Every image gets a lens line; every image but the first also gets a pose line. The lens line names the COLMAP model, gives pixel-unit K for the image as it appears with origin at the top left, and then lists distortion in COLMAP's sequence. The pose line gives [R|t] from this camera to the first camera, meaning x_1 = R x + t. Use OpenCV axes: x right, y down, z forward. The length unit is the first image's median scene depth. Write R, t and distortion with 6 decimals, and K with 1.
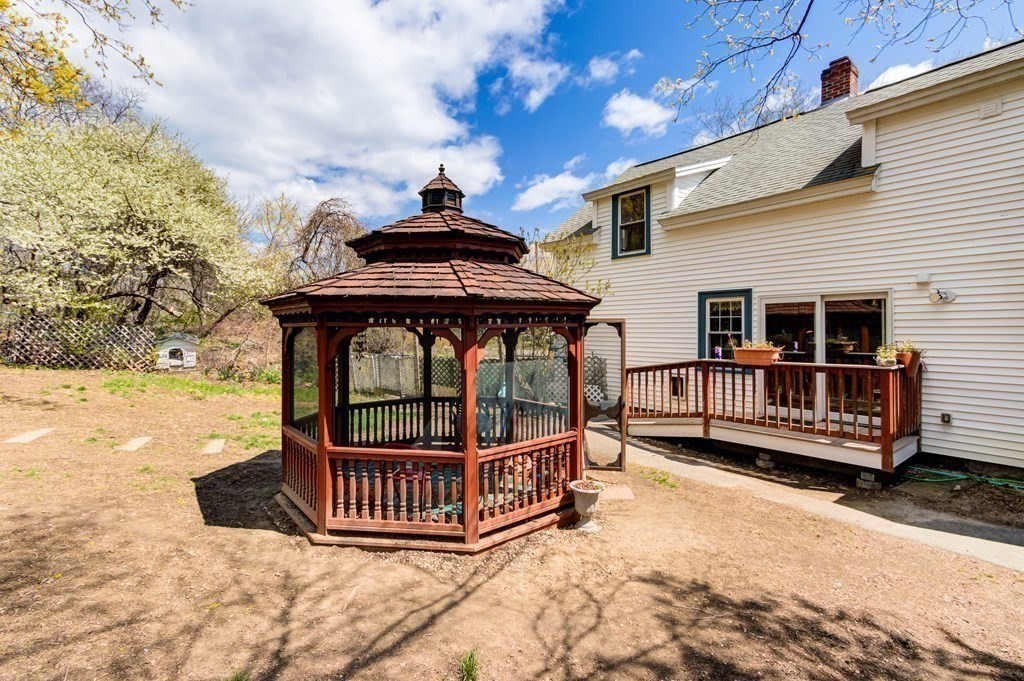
lens RADIAL K [[473.4, 0, 517.2], [0, 473.4, 332.3], [0, 0, 1]] dist [-0.000255, 0.000011]
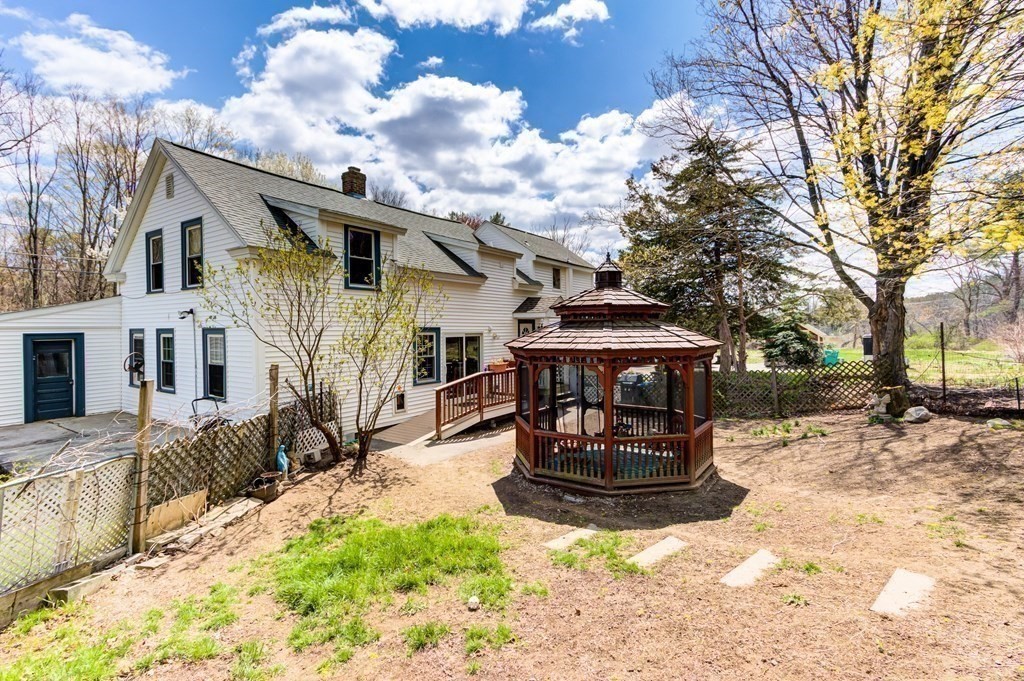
lens RADIAL K [[473.4, 0, 517.2], [0, 473.4, 332.3], [0, 0, 1]] dist [-0.000255, 0.000011]
pose [[-0.289704, 0.003886, 0.957109, -1.100648], [0.022128, 0.999752, 0.002639, -0.077294], [-0.956861, 0.021943, -0.289718, 1.240157]]
